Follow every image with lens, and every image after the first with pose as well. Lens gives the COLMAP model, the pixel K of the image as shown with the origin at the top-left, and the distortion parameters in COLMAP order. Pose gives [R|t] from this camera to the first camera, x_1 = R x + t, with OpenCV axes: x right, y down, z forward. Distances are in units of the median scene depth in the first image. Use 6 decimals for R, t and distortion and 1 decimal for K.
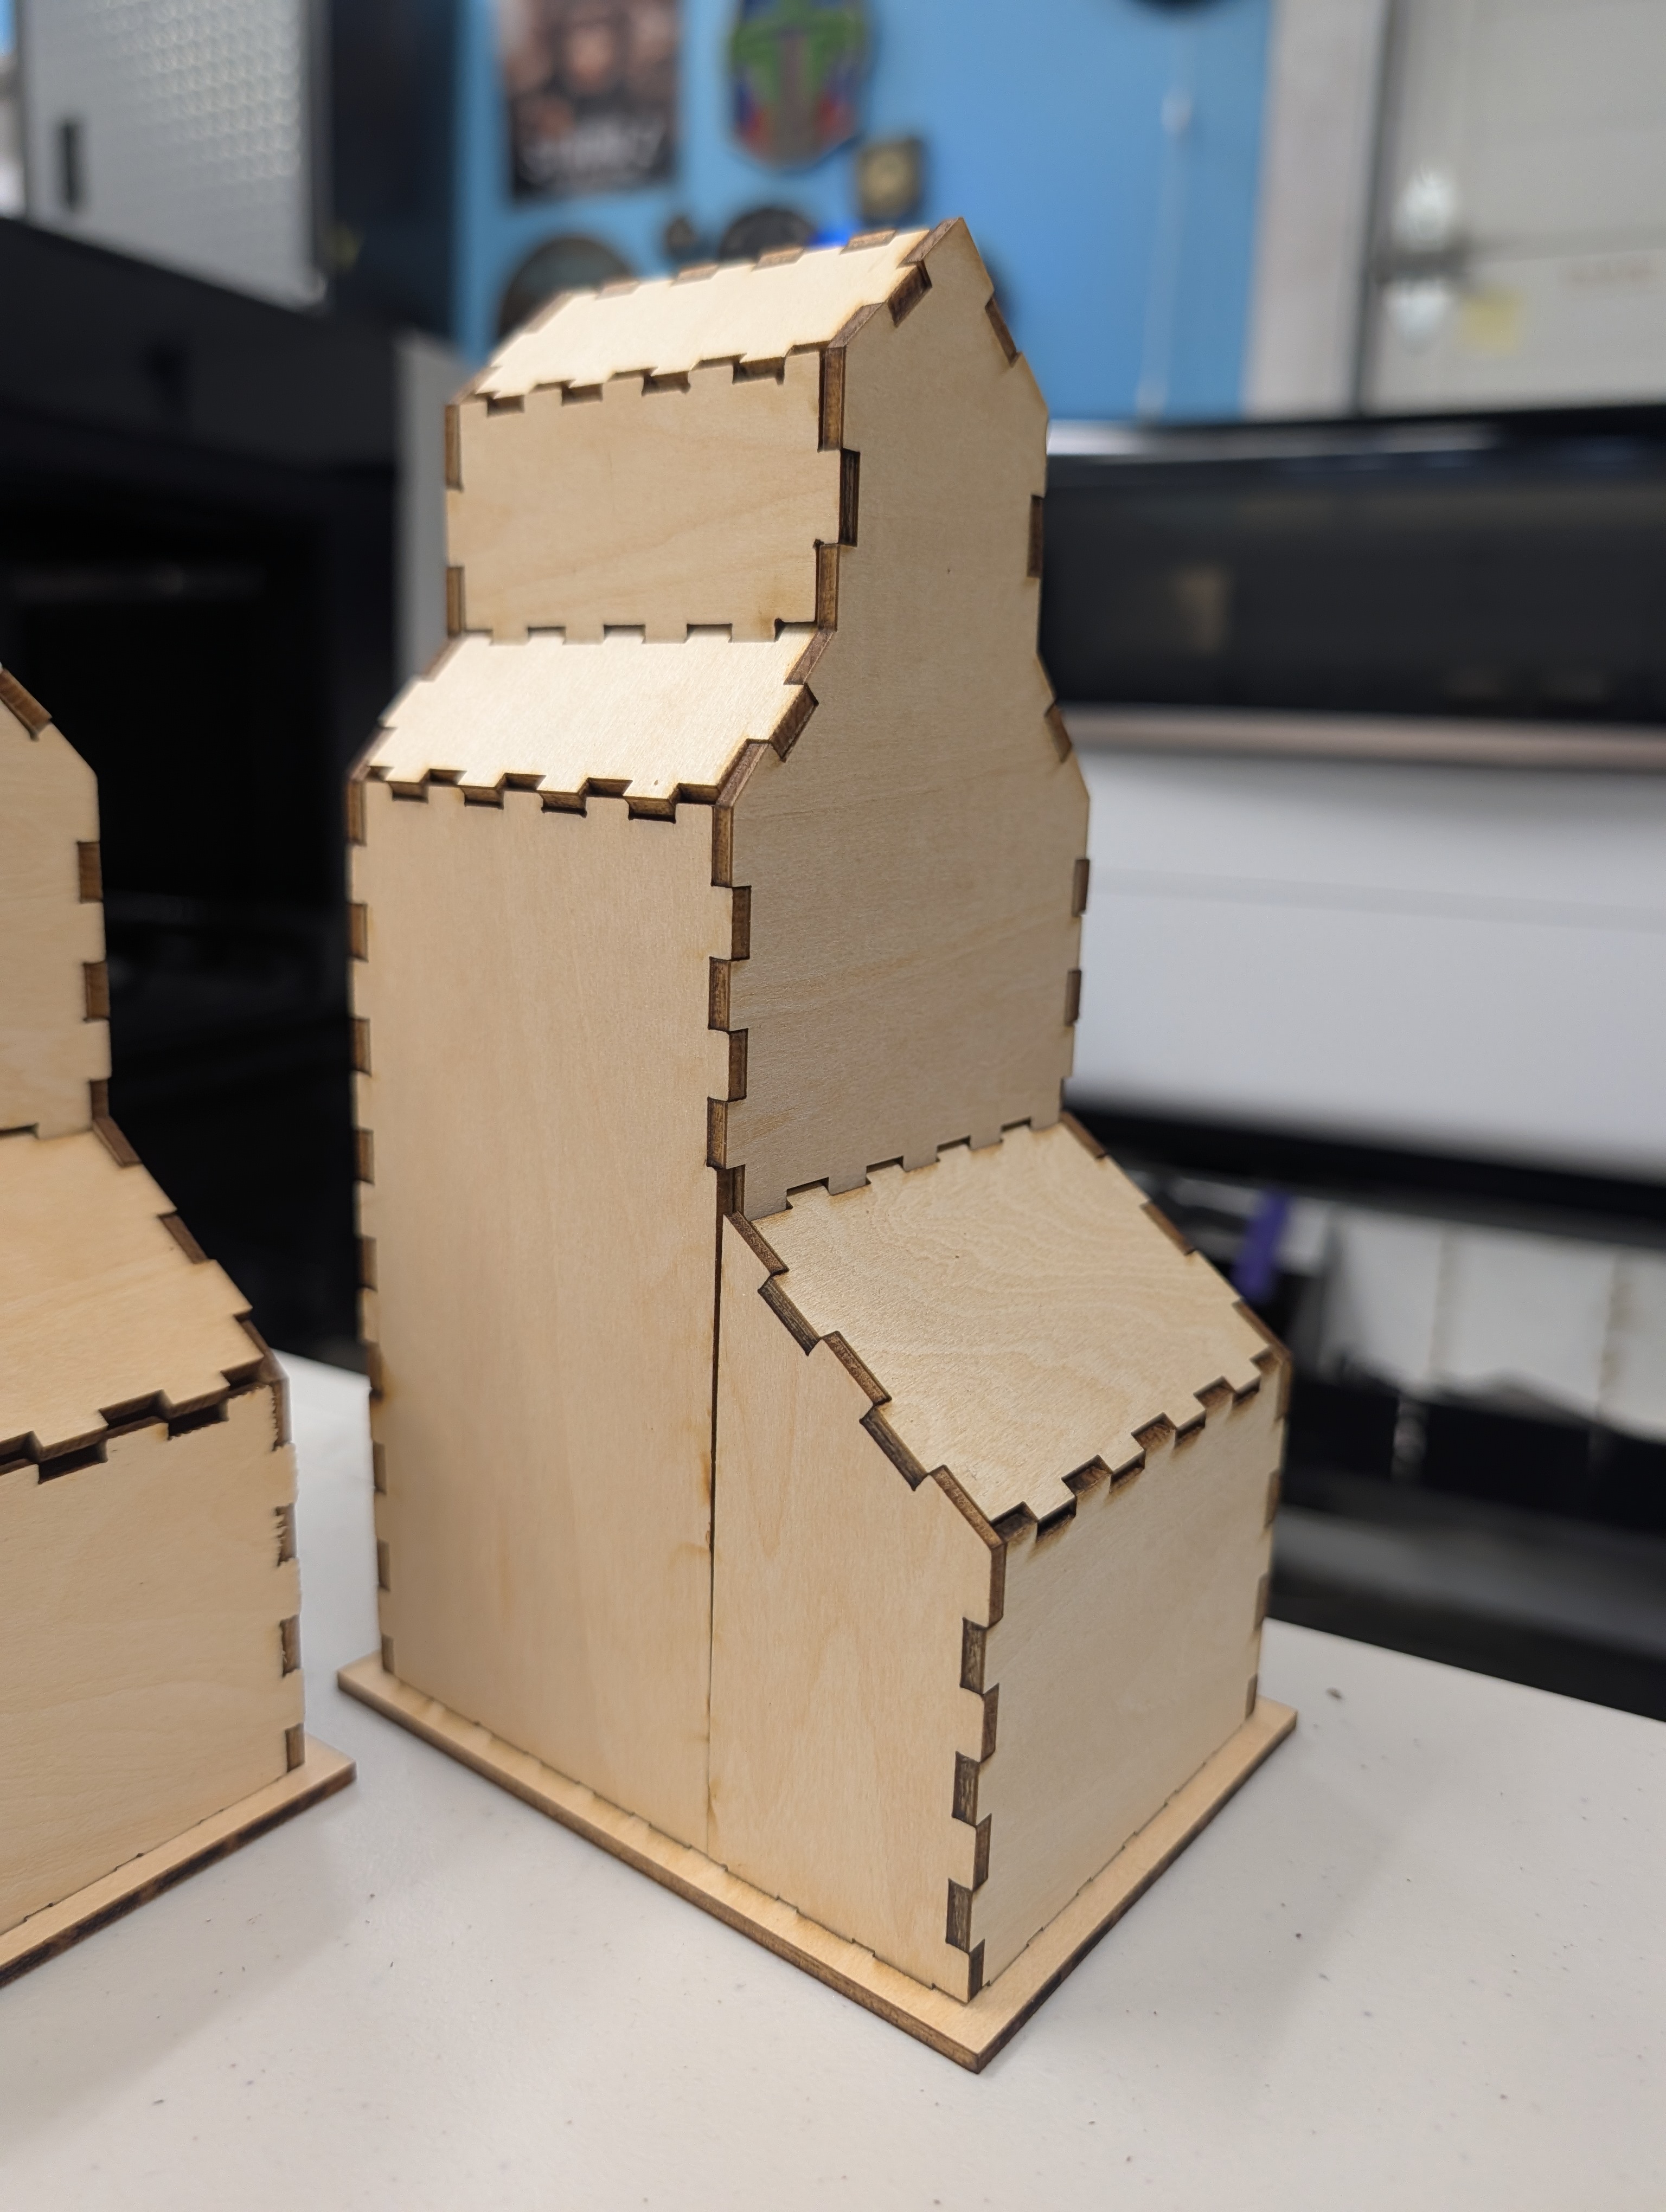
lens RADIAL K [[1695.9, 0, 849.7], [0, 1695.9, 1112.6], [0, 0, 1]] dist [-0.023799, -0.001742]
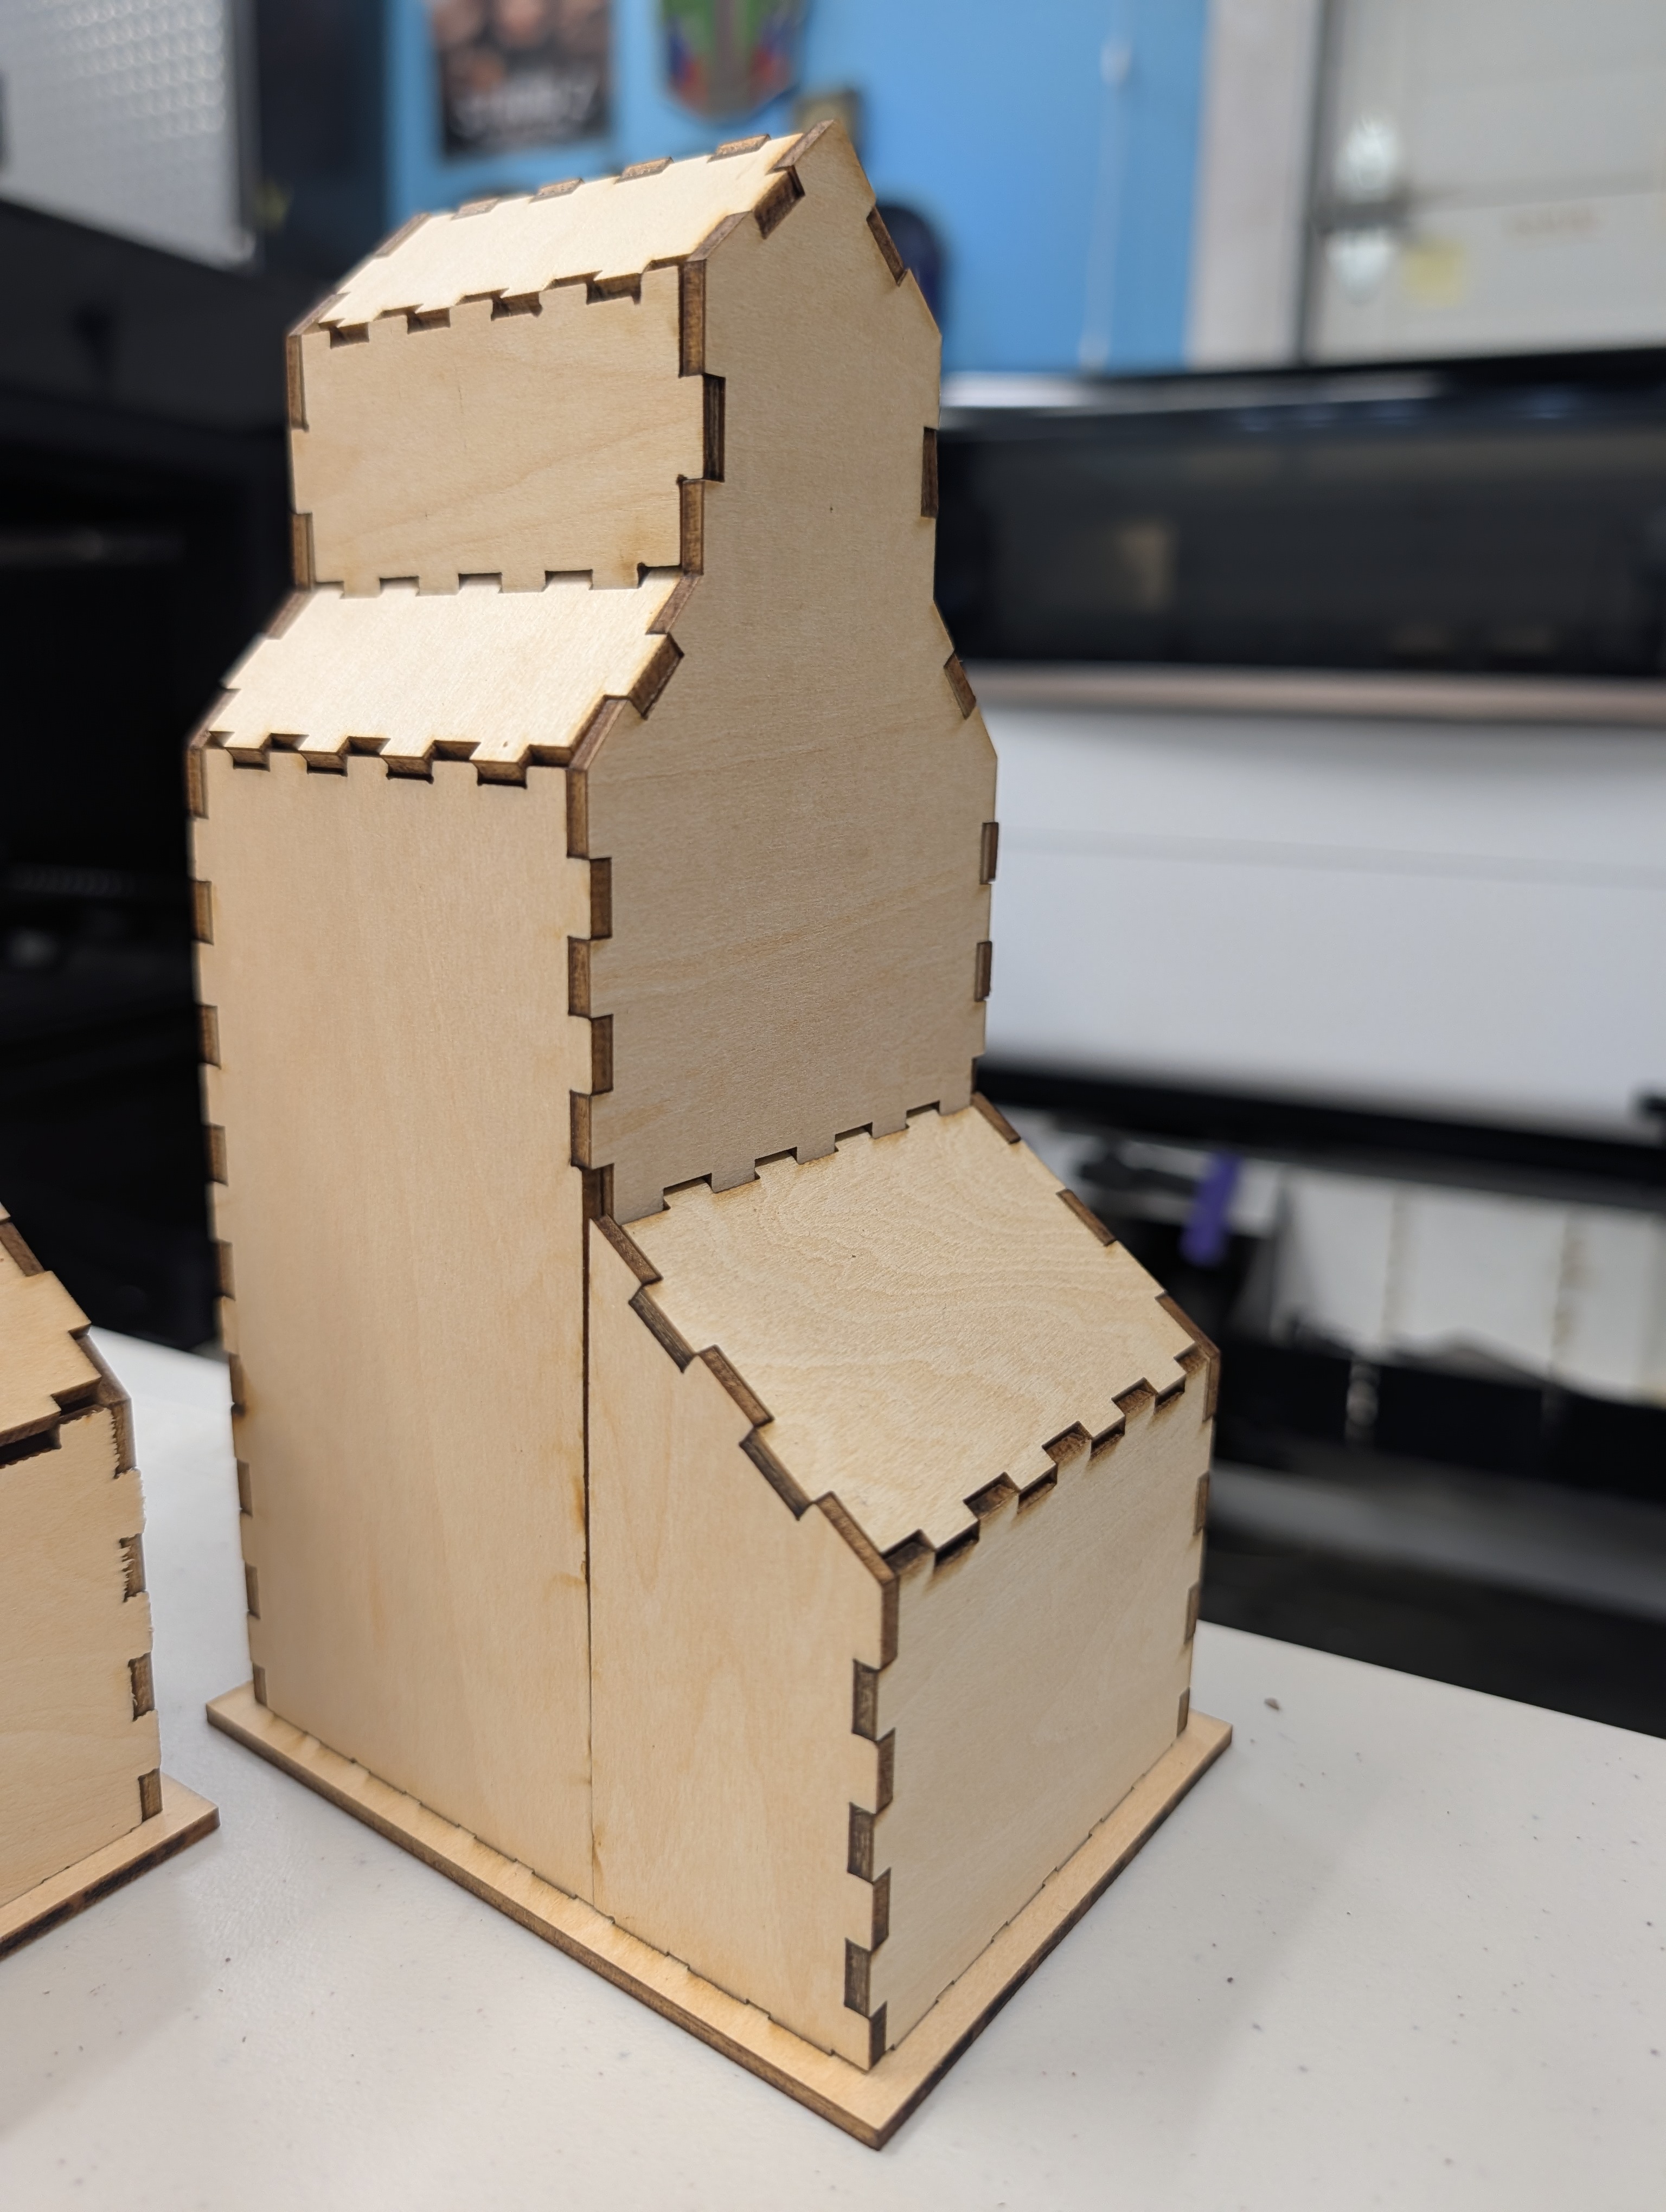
lens RADIAL K [[1695.9, 0, 839.2], [0, 1695.9, 1093.6], [0, 0, 1]] dist [-0.023799, -0.001742]
pose [[0.999718, -0.014875, 0.018509, 0.038244], [0.014679, 0.999835, 0.010674, -0.012829], [-0.018664, -0.010400, 0.999772, 0.074692]]
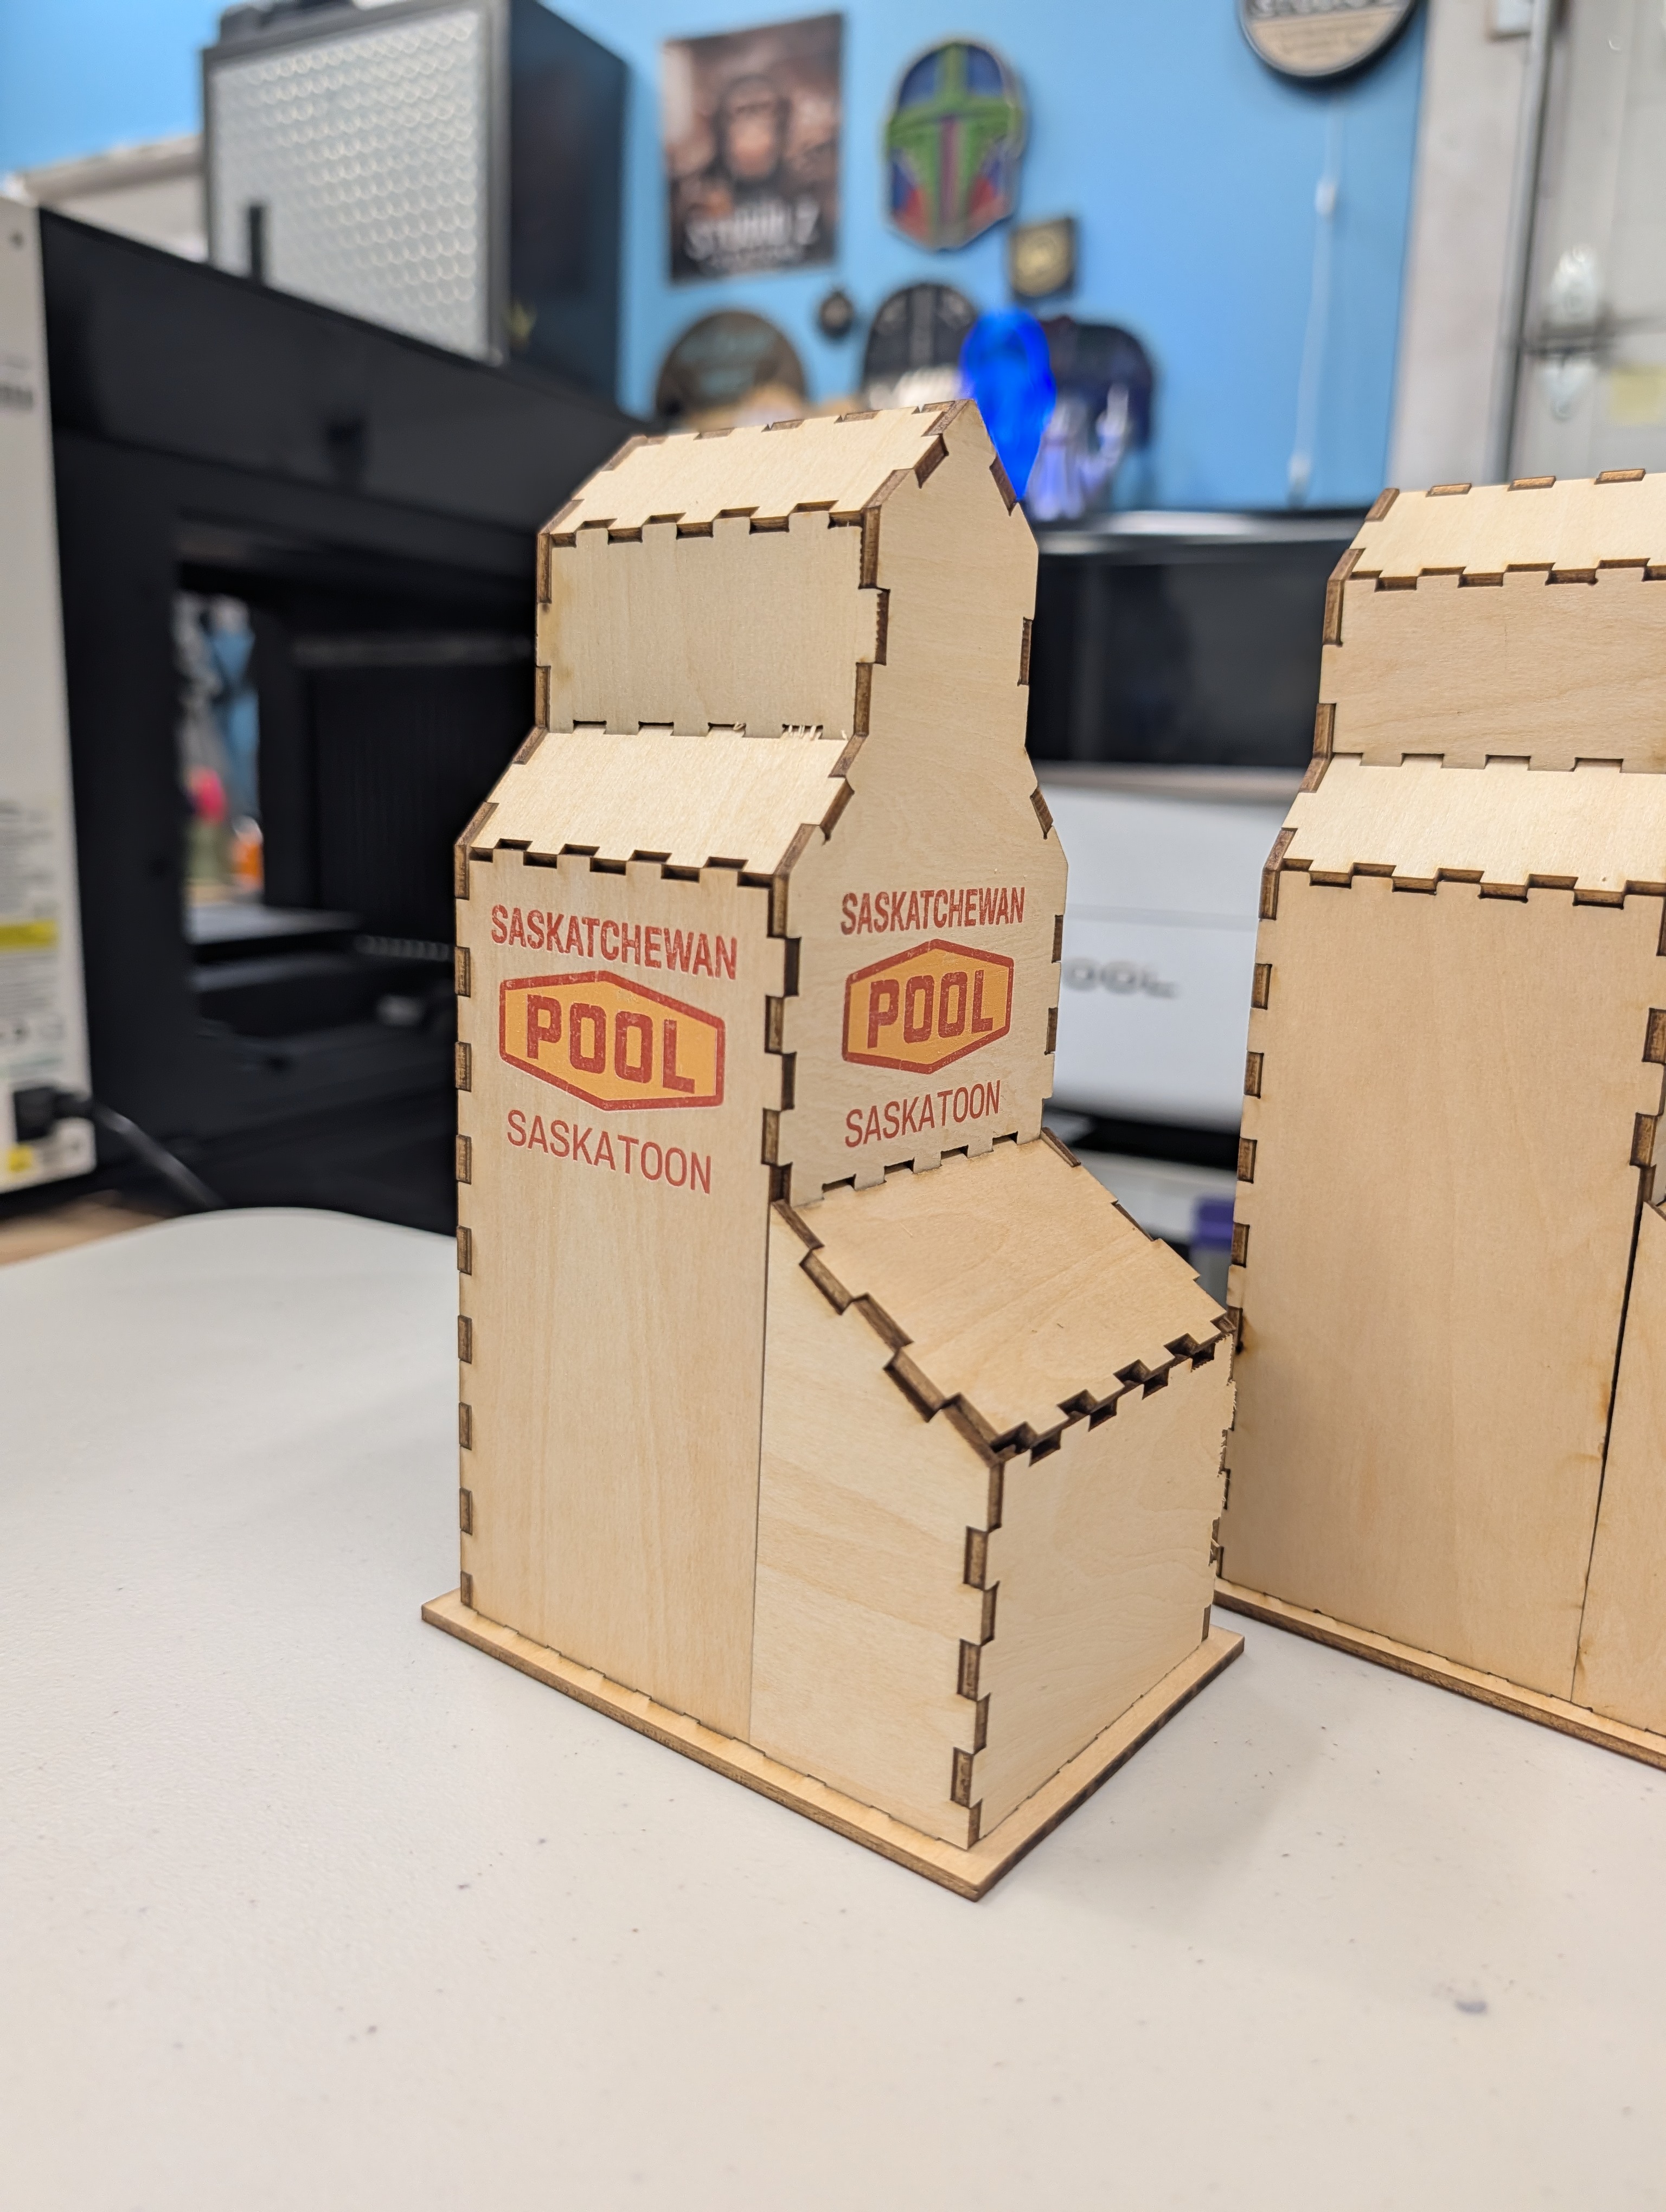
lens RADIAL K [[1695.9, 0, 843.6], [0, 1695.9, 1100.4], [0, 0, 1]] dist [-0.023799, -0.001742]
pose [[0.999654, 0.007218, -0.025300, -0.586402], [-0.007984, 0.999509, -0.030307, 0.022938], [0.025069, 0.030498, 0.999220, -0.302997]]
